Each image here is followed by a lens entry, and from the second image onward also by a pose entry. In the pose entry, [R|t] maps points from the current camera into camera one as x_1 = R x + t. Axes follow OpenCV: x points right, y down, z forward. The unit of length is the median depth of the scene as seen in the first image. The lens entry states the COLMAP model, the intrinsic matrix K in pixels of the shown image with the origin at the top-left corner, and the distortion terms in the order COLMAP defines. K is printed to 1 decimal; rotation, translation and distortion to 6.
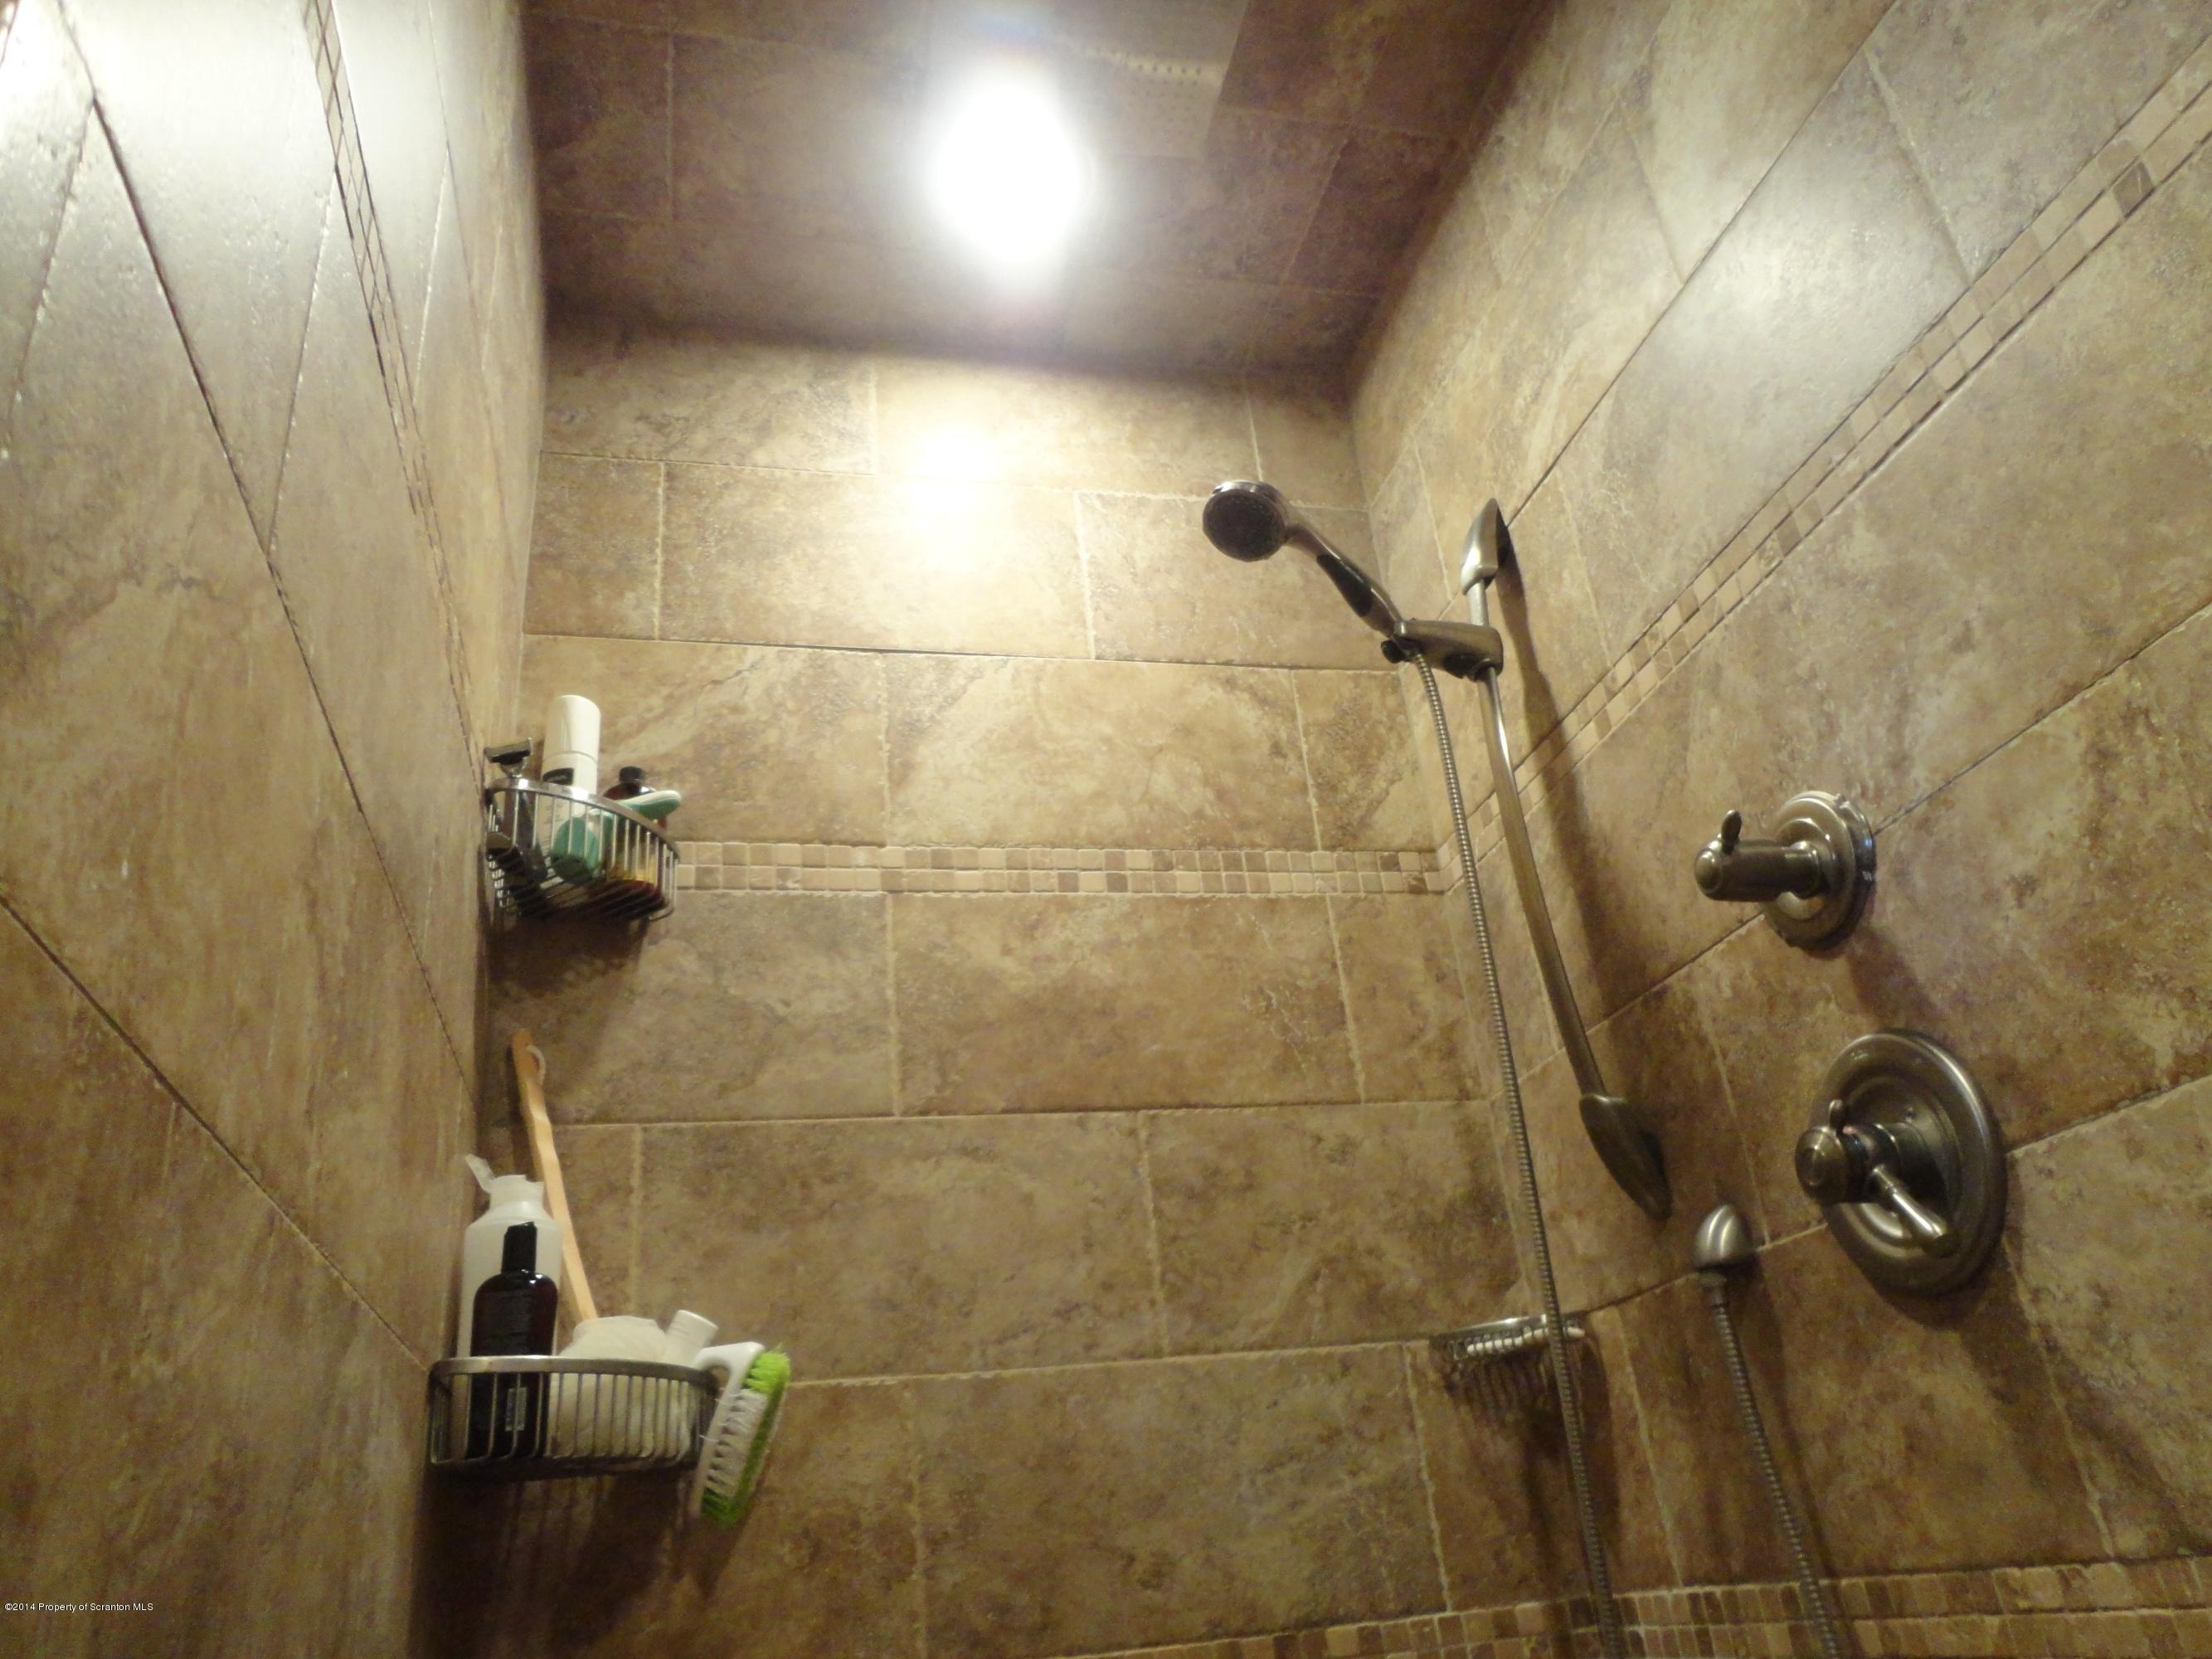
lens RADIAL K [[1630.7, 0, 1110.0], [0, 1630.7, 820.8], [0, 0, 1]] dist [-0.003860, 0.009070]
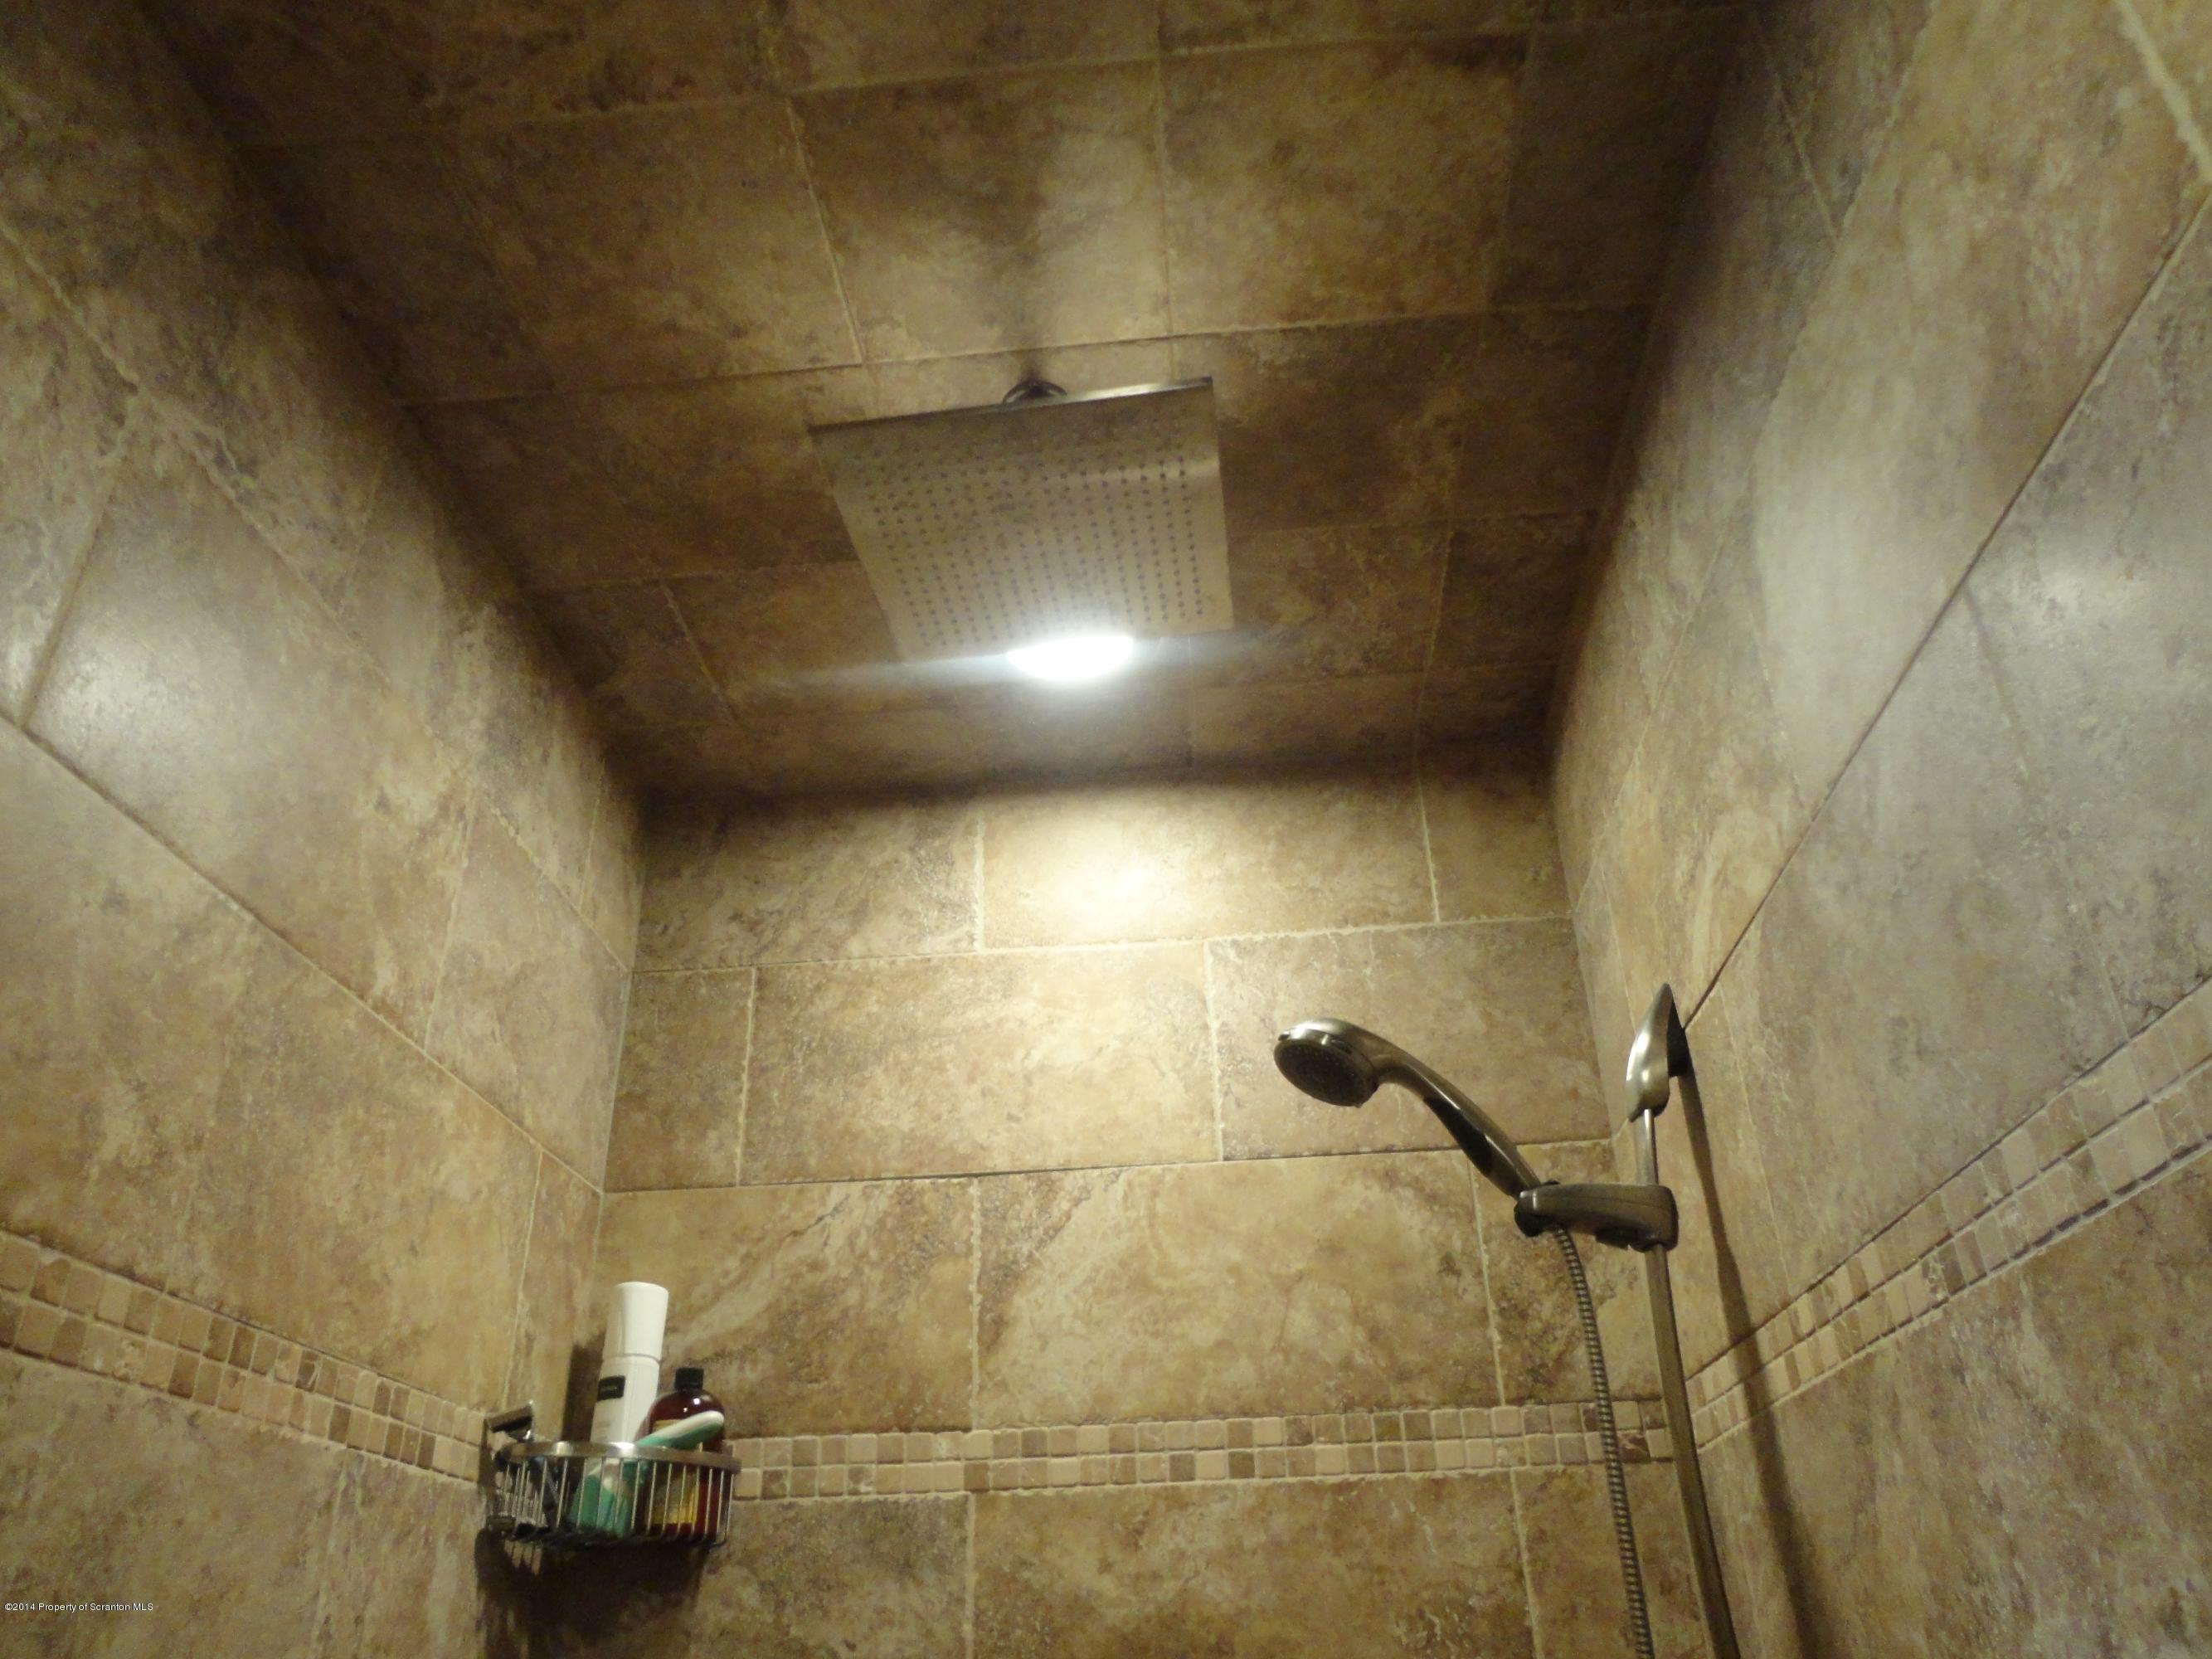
lens RADIAL K [[1630.7, 0, 1108.3], [0, 1630.7, 838.5], [0, 0, 1]] dist [-0.003860, 0.009070]
pose [[0.949383, -0.089452, -0.301115, 0.215401], [0.082487, 0.995949, -0.035792, -0.252876], [0.303096, 0.009142, 0.952916, 0.175321]]
